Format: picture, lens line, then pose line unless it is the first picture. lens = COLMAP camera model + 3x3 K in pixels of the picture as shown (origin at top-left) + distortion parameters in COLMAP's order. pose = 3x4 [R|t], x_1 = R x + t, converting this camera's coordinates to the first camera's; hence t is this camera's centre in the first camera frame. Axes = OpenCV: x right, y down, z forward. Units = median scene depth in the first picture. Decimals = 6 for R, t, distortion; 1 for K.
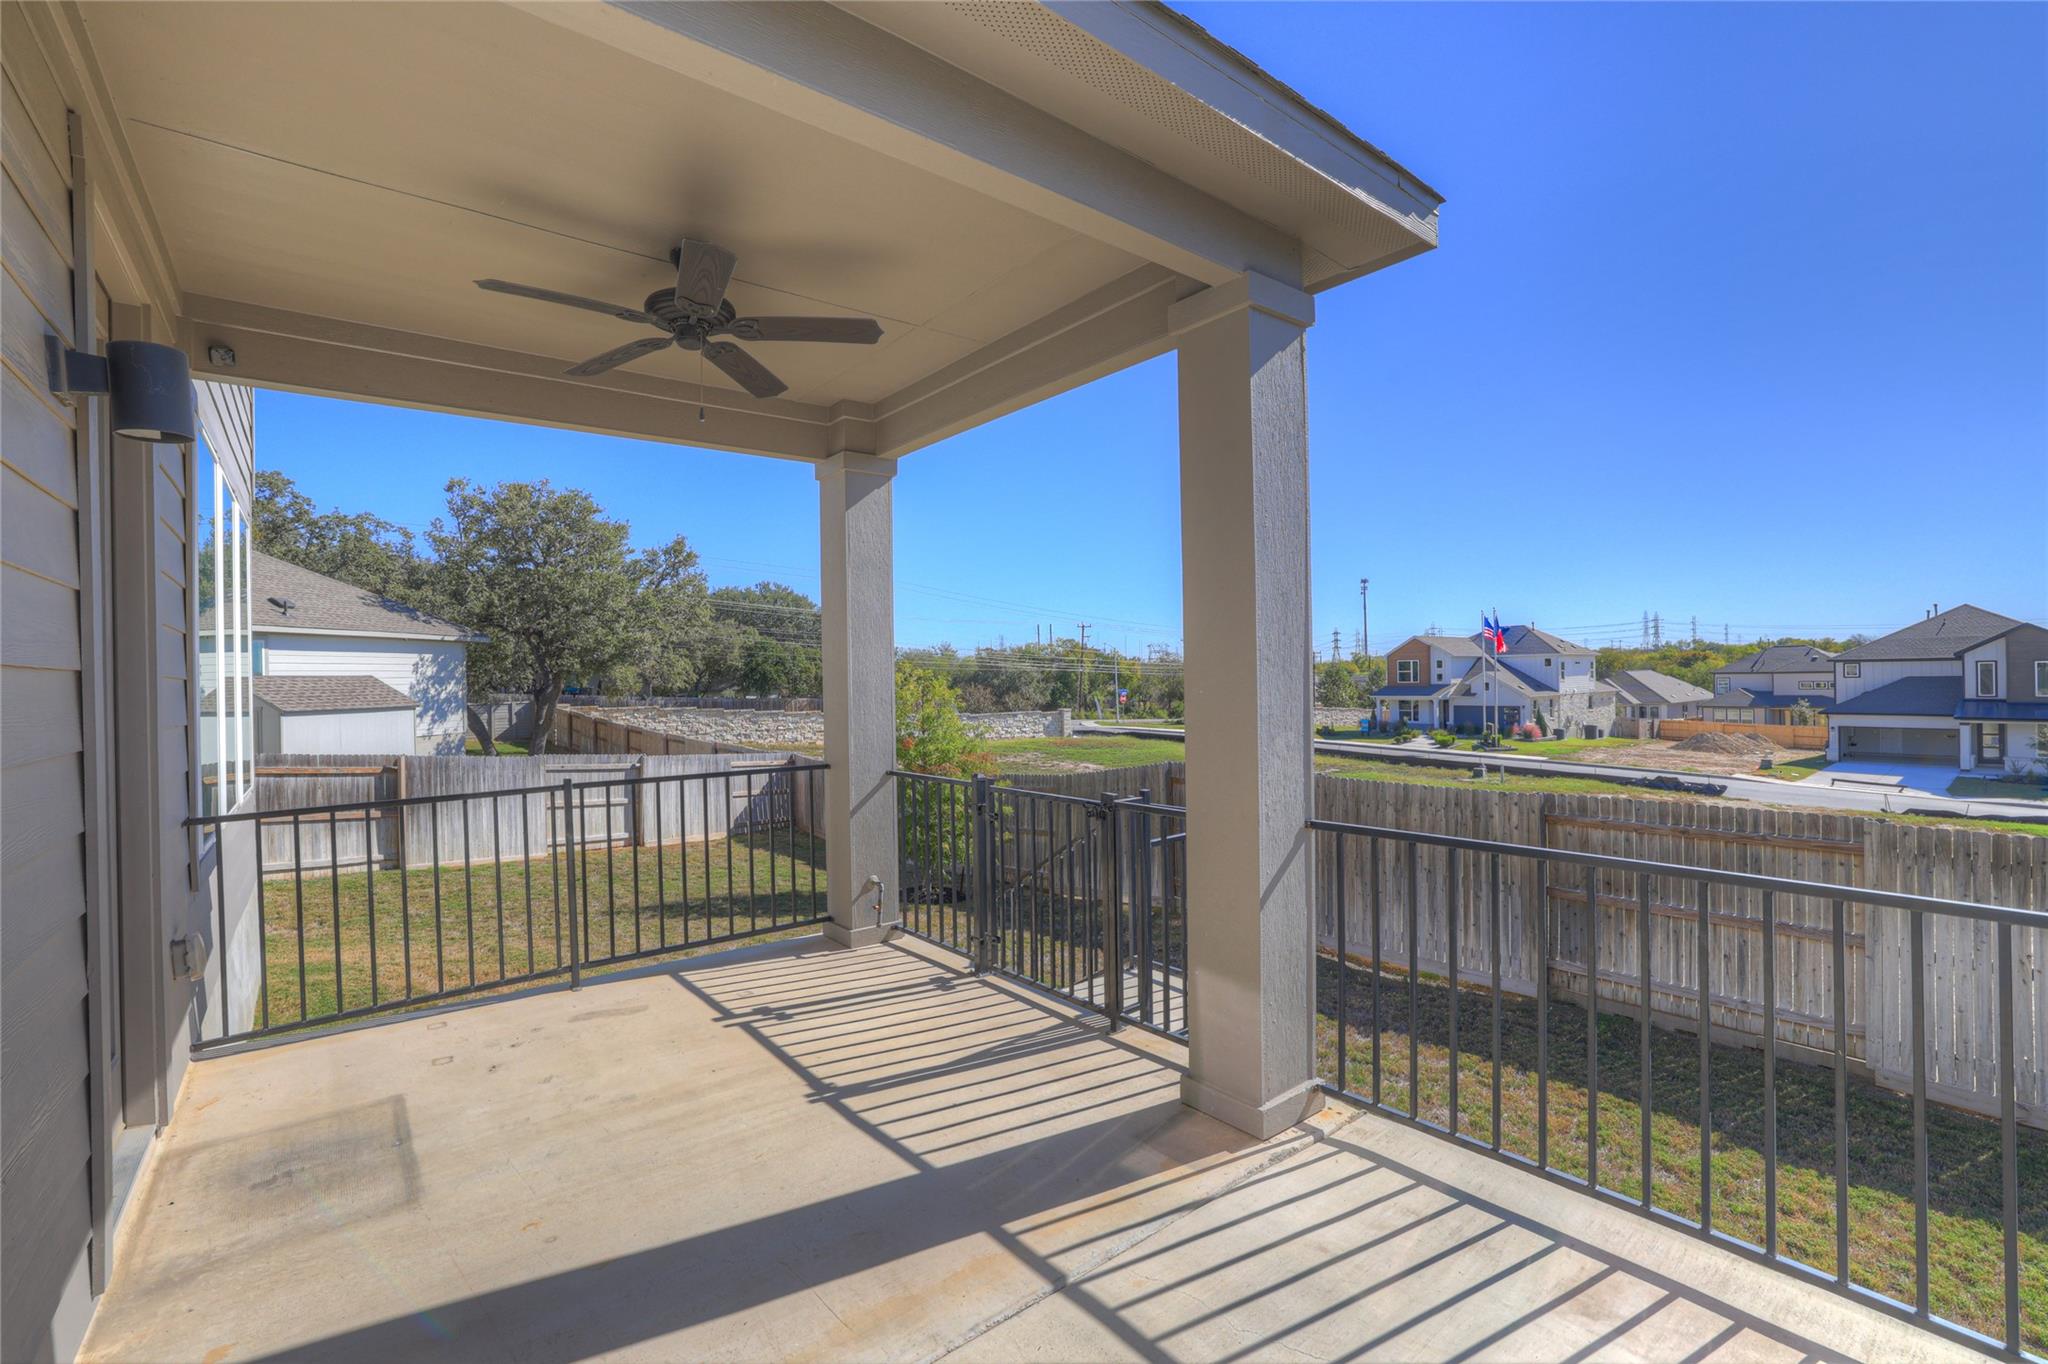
lens RADIAL K [[879.7, 0, 1009.7], [0, 879.7, 677.3], [0, 0, 1]] dist [-0.050994, 0.021116]
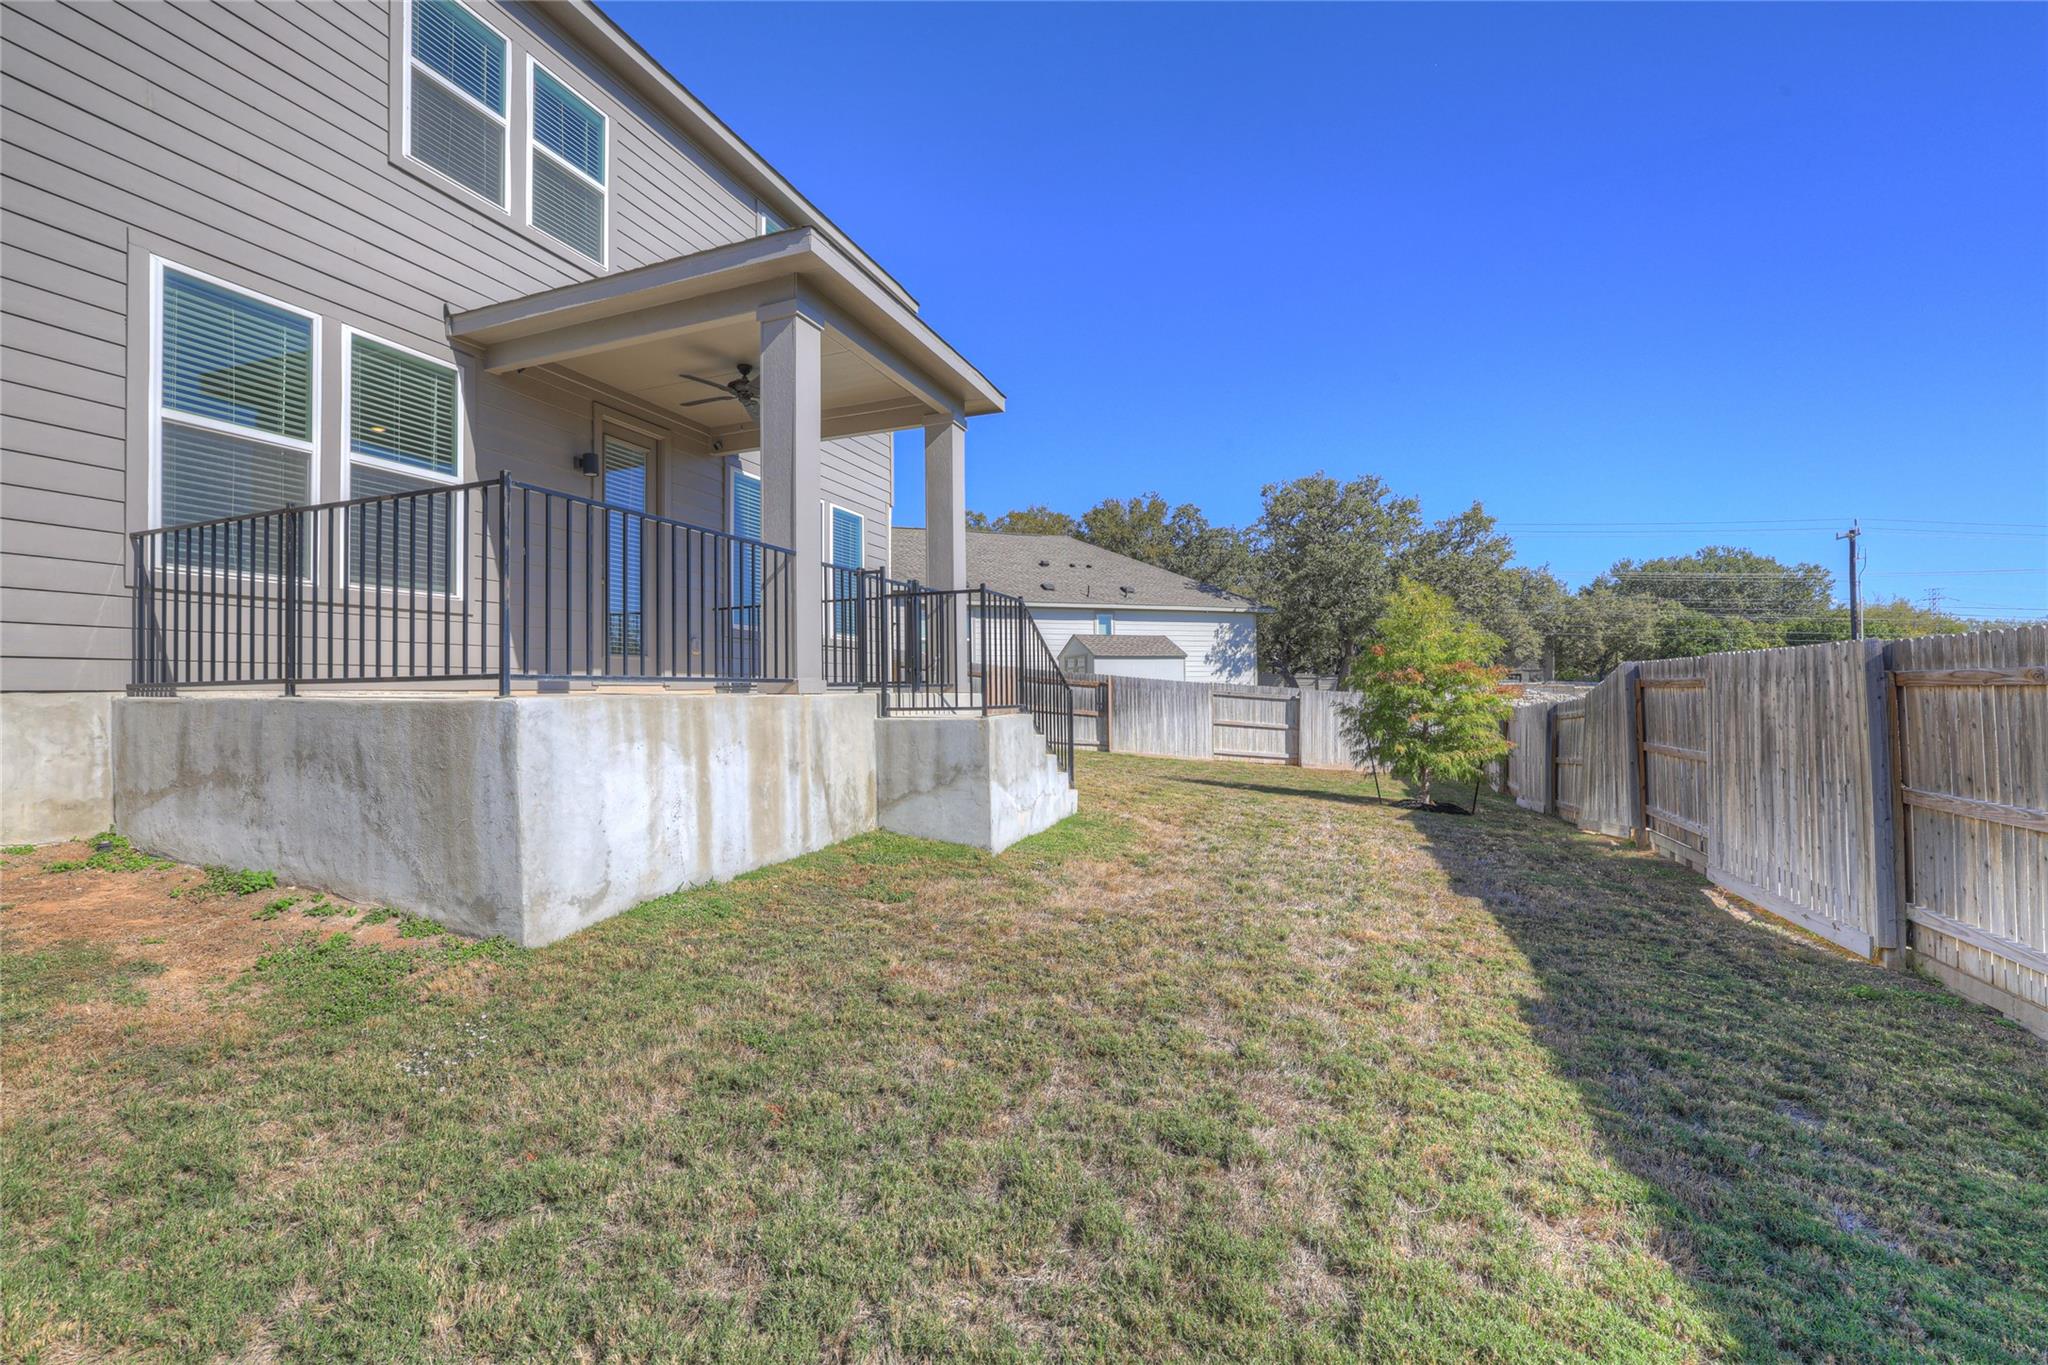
lens RADIAL K [[879.7, 0, 1009.7], [0, 879.7, 677.8], [0, 0, 1]] dist [-0.050994, 0.021116]
pose [[0.516606, -0.002410, -0.856220, 1.186218], [0.002565, 0.999996, -0.001267, 0.232866], [0.856219, -0.001542, 0.516610, 0.180198]]
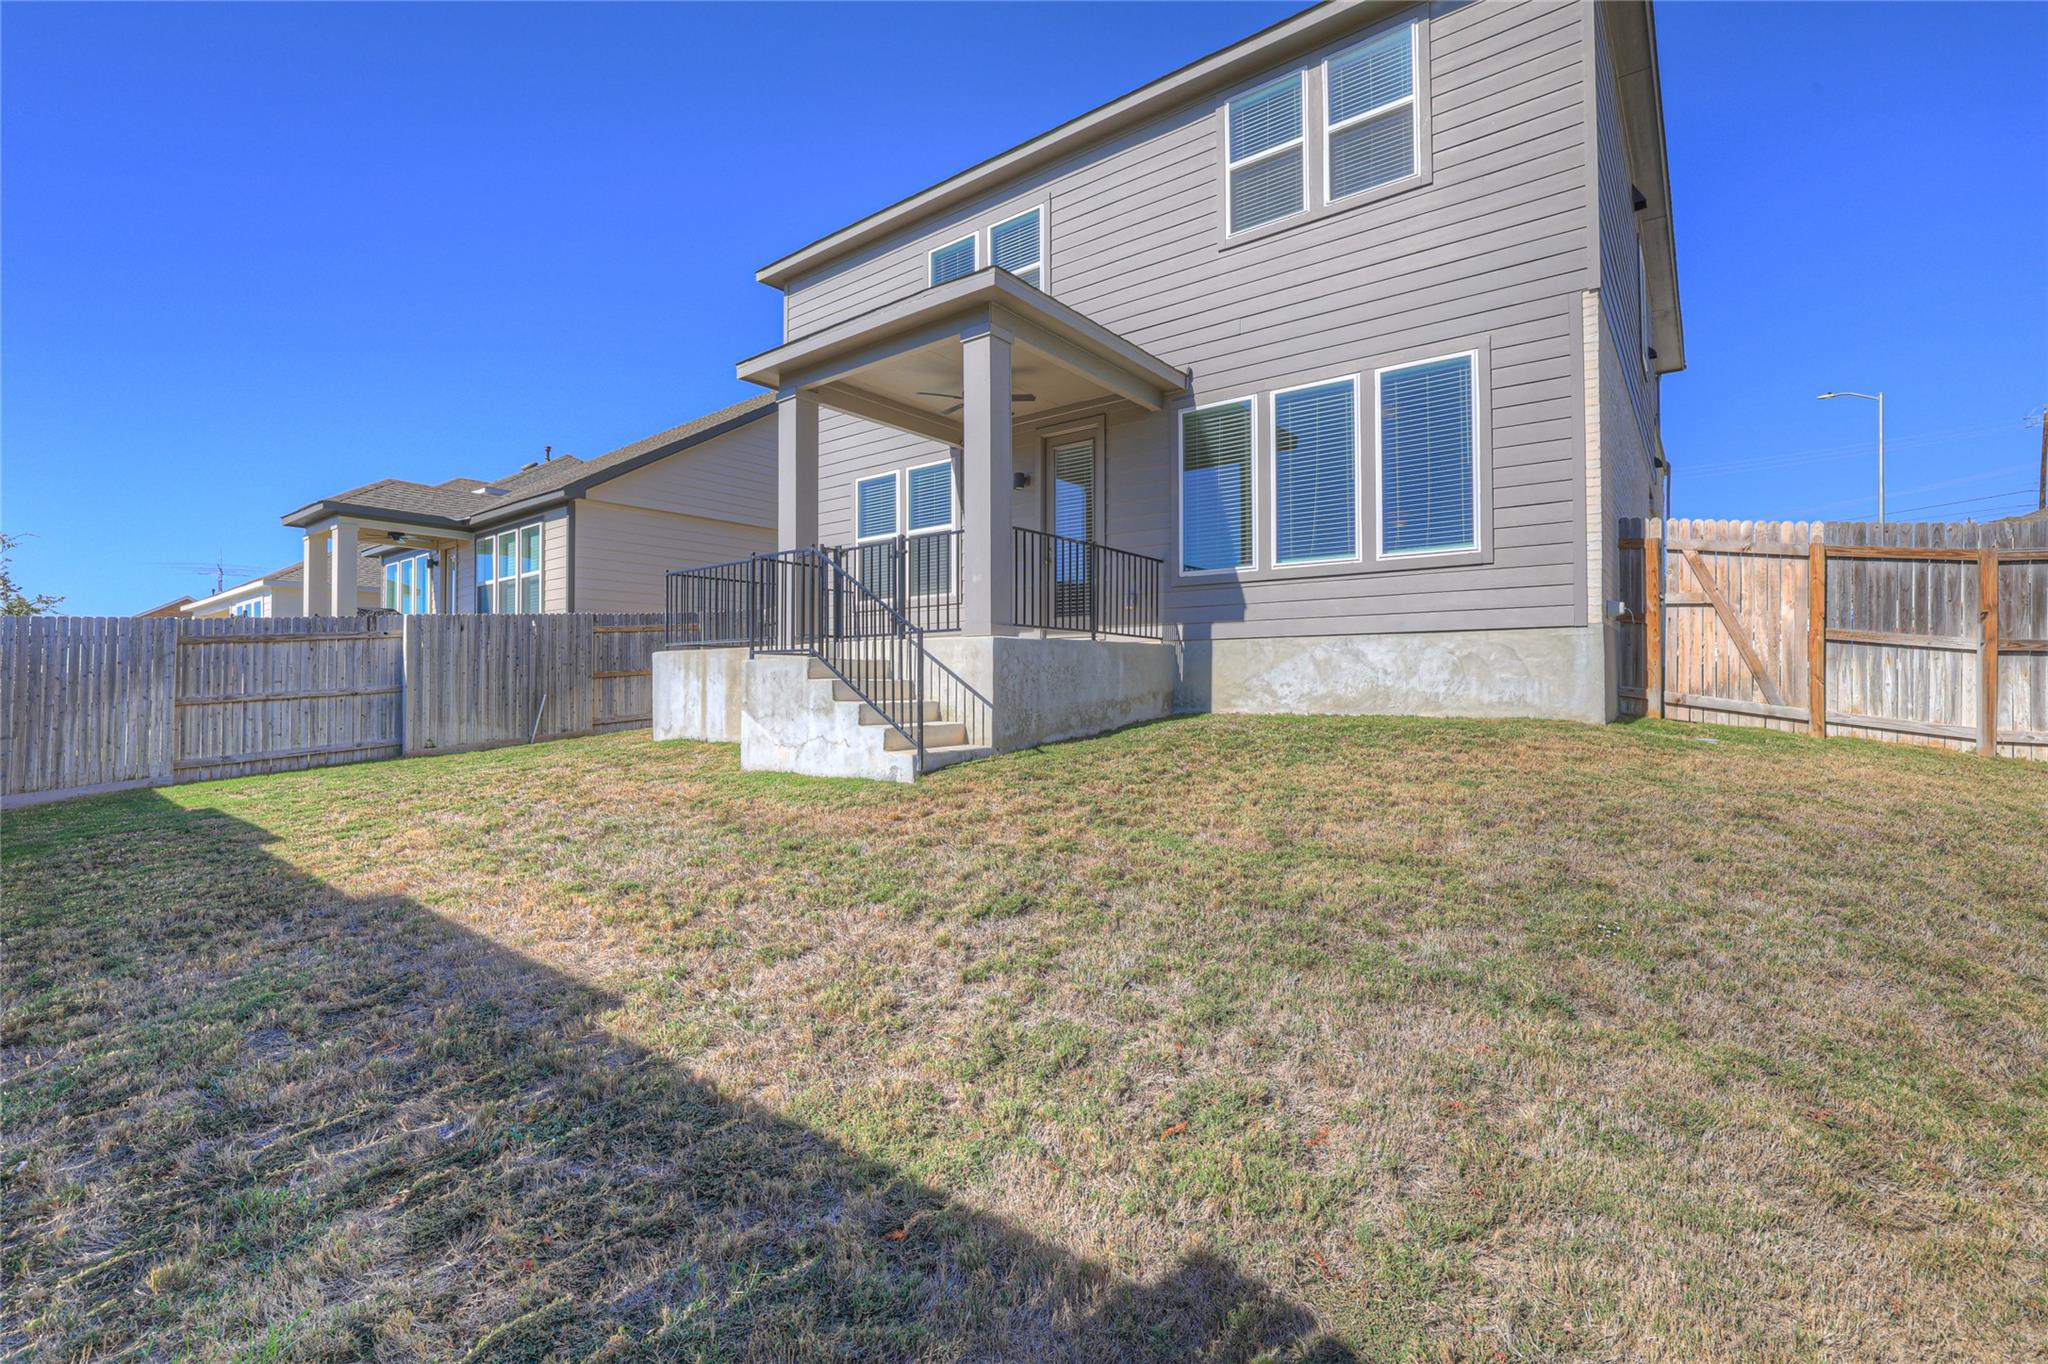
lens RADIAL K [[879.7, 0, 1009.7], [0, 879.7, 677.3], [0, 0, 1]] dist [-0.050994, 0.021116]
pose [[-0.974039, 0.022132, -0.225296, 0.118997], [0.023410, 0.999721, -0.003003, 0.323639], [0.225166, -0.008199, -0.974286, 2.179404]]
